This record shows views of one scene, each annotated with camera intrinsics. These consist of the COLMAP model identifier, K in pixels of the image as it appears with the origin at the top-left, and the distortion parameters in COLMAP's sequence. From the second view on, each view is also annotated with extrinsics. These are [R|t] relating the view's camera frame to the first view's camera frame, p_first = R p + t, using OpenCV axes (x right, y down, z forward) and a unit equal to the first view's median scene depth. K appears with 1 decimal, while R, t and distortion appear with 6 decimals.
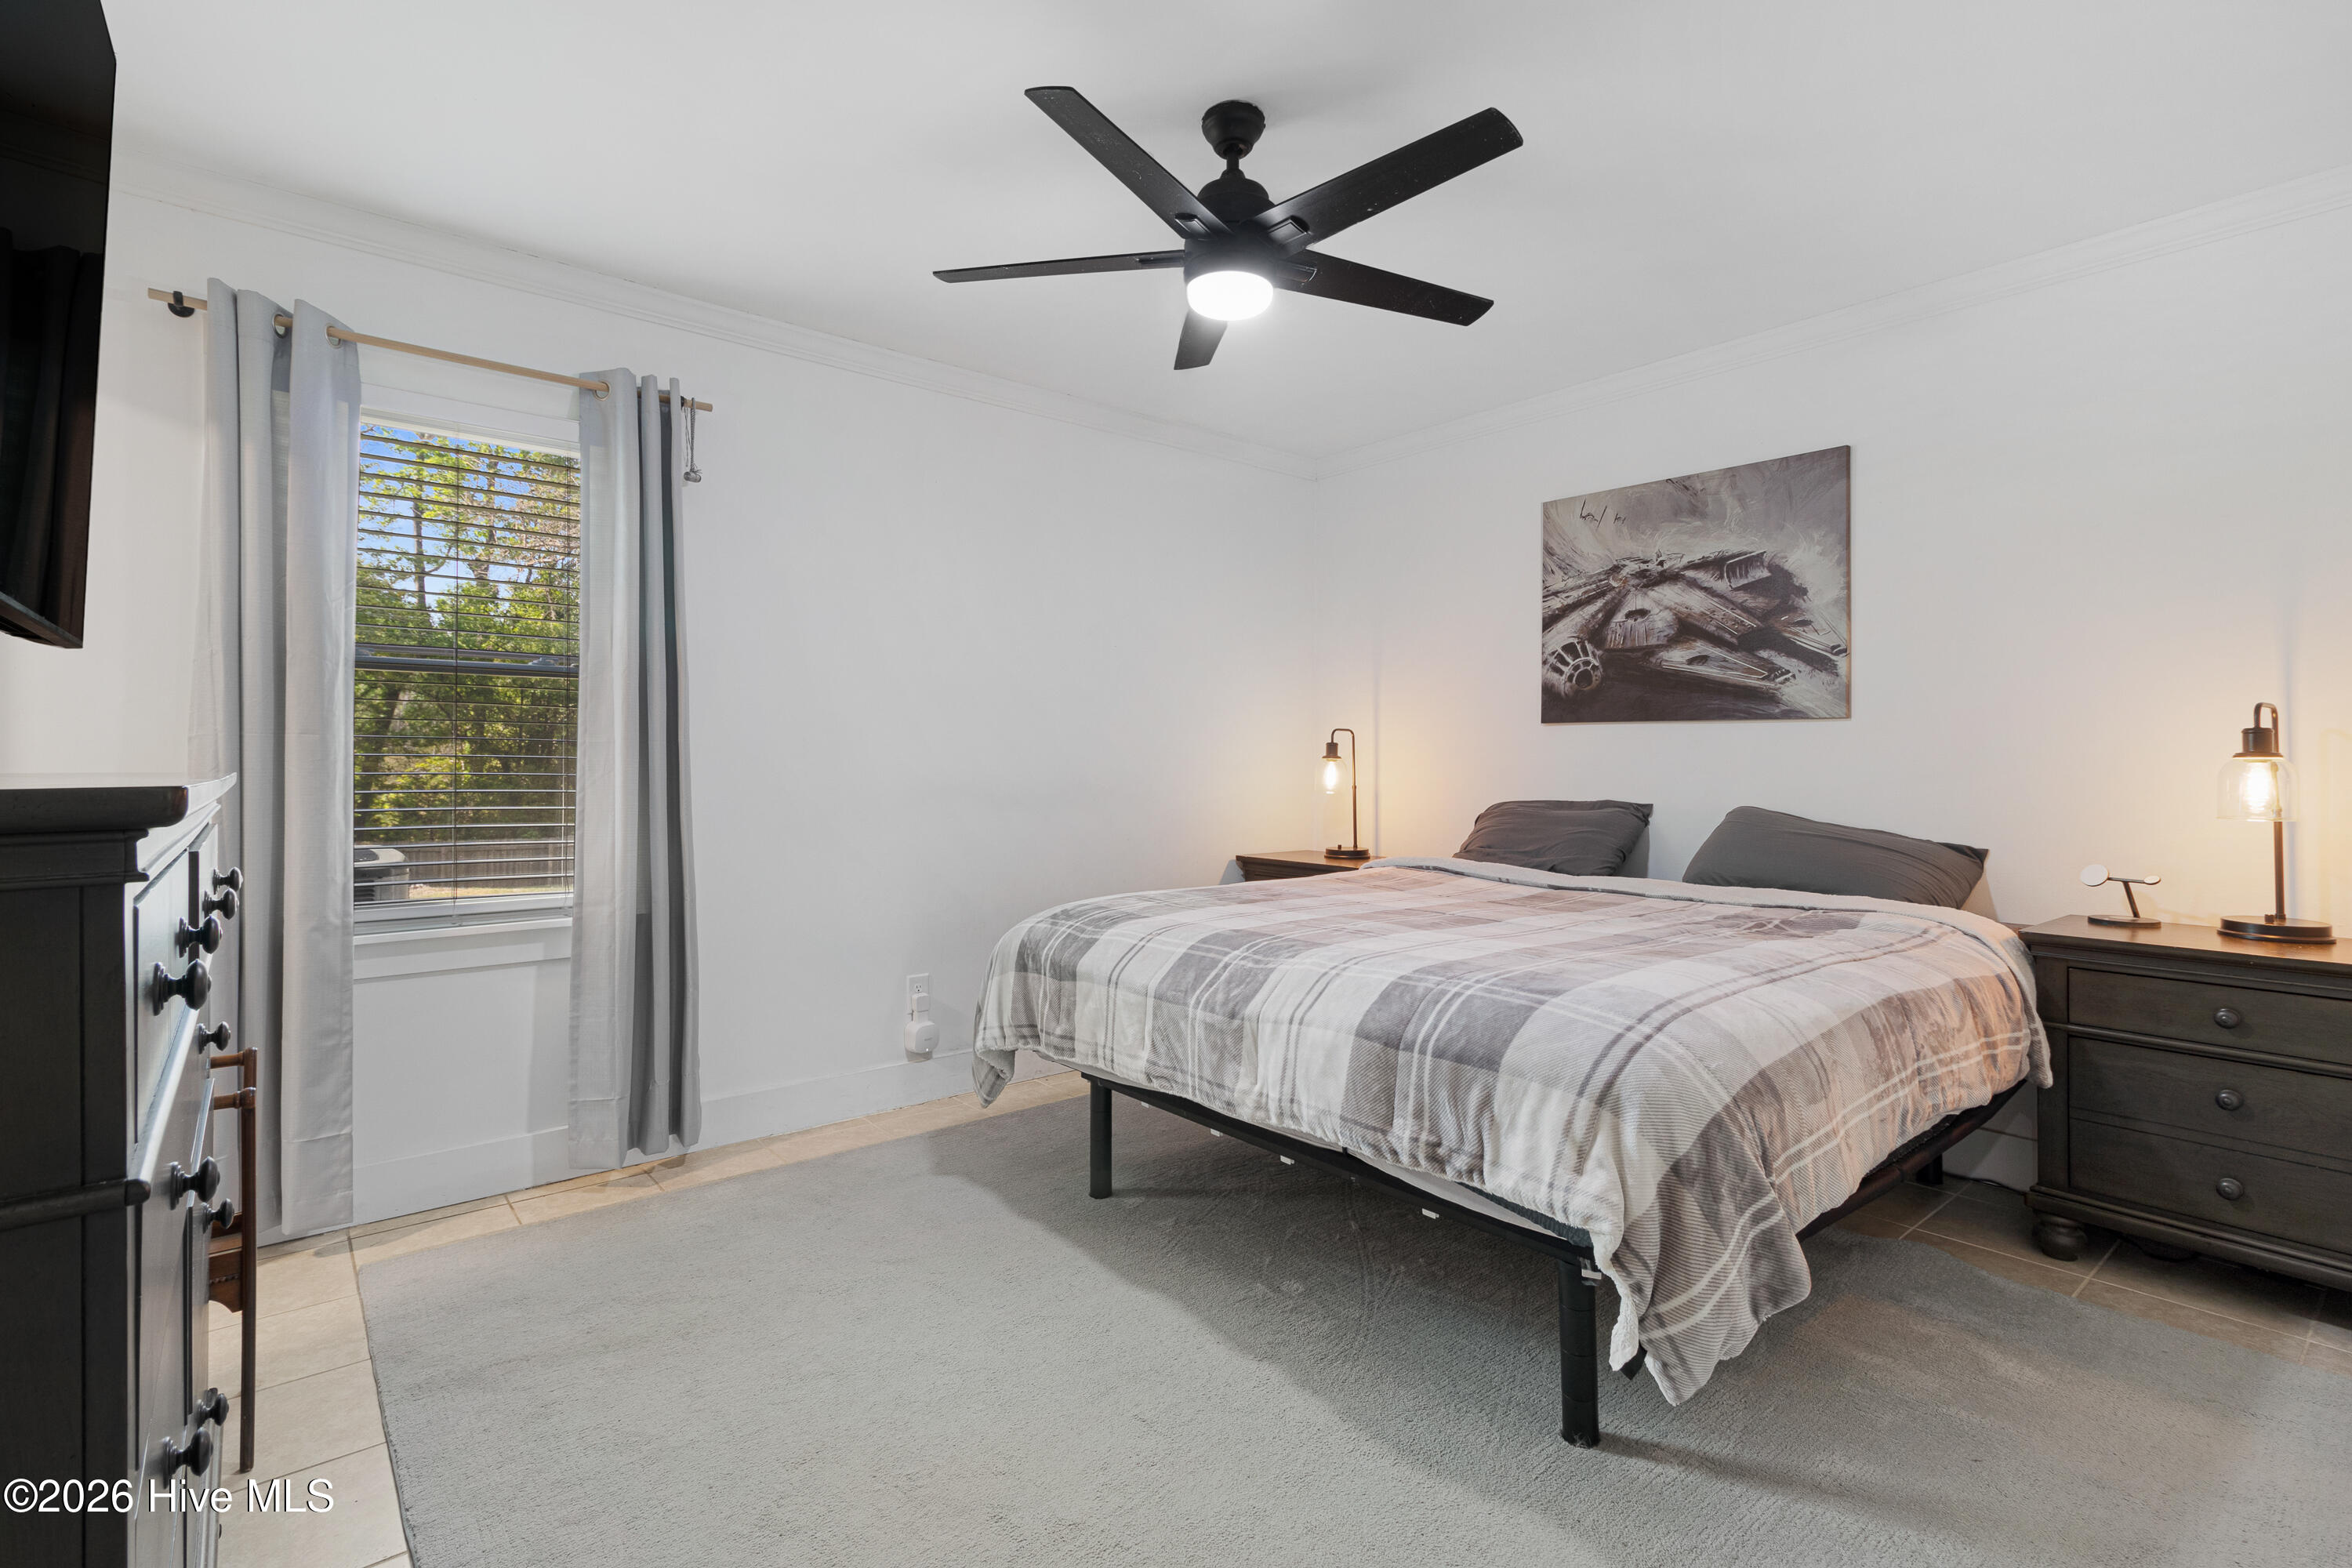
lens RADIAL K [[1100.0, 0, 1150.3], [0, 1100.0, 756.0], [0, 0, 1]] dist [0.002576, 0.000578]
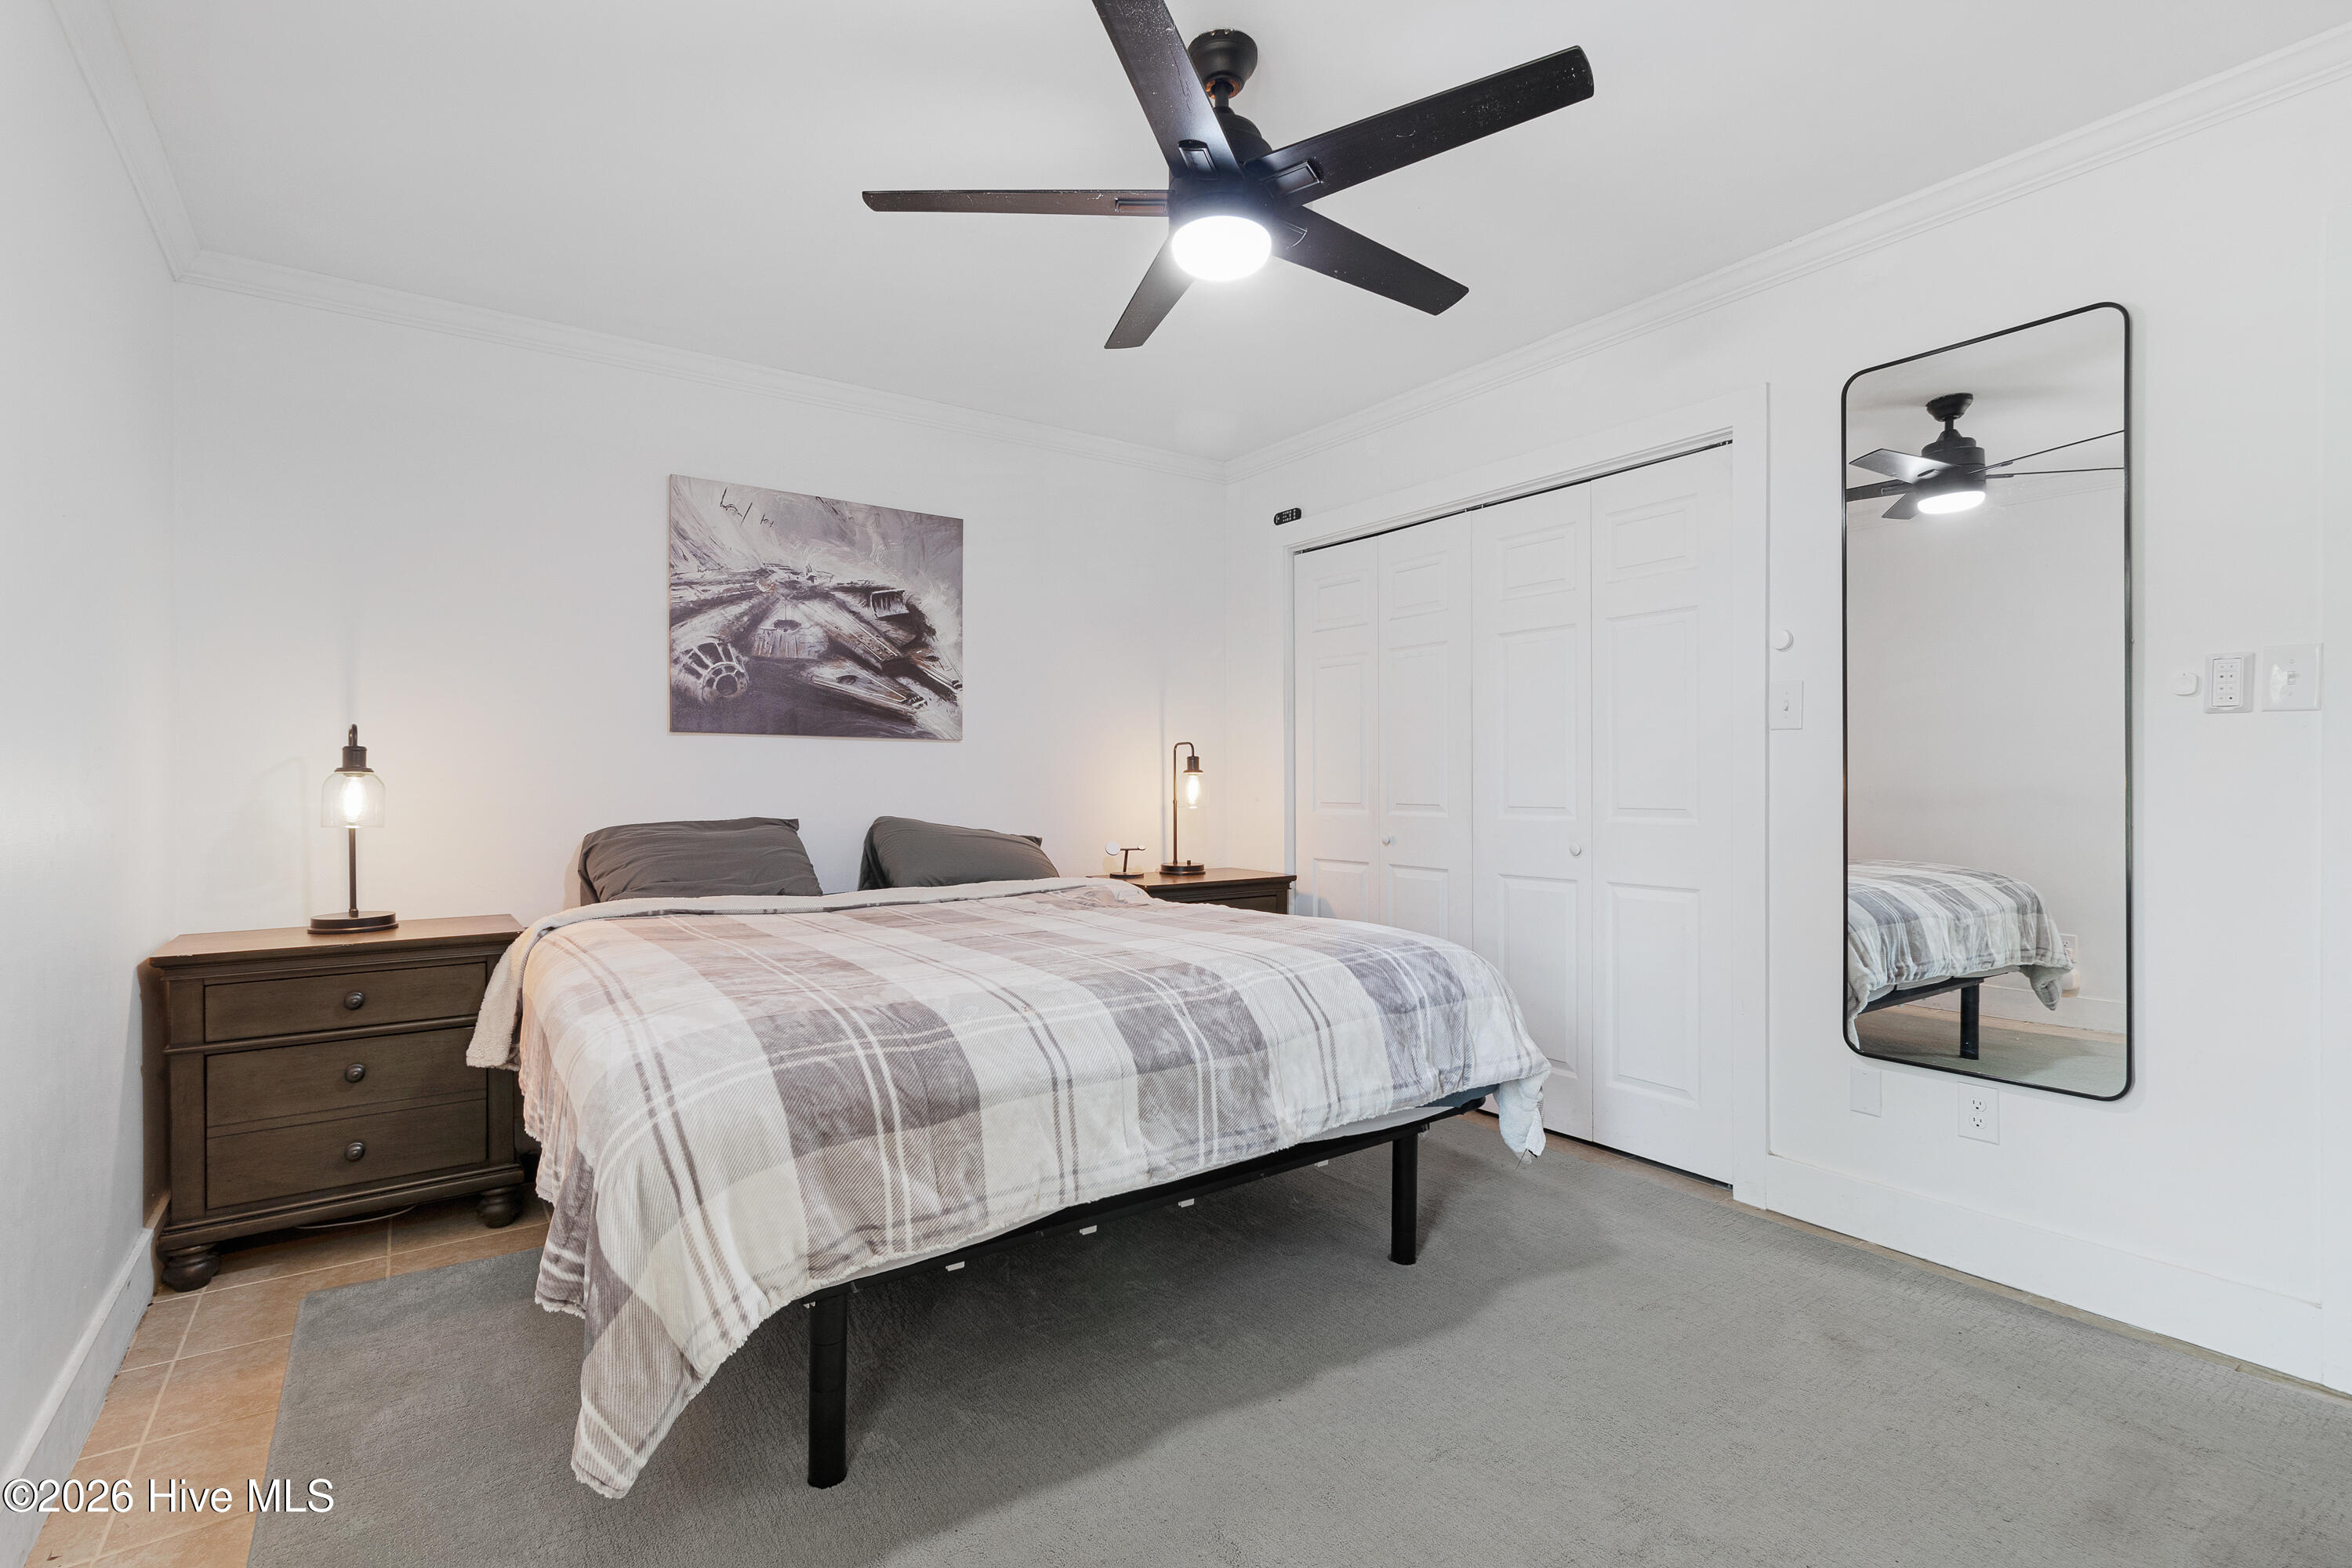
lens RADIAL K [[1082.7, 0, 1176.0], [0, 1082.7, 784.0], [0, 0, 1]] dist [0.001546, -0.001300]
pose [[0.085875, -0.007470, 0.996278, -0.494560], [-0.003529, 0.999963, 0.007801, 0.003463], [-0.996300, -0.004186, 0.085846, 0.585179]]
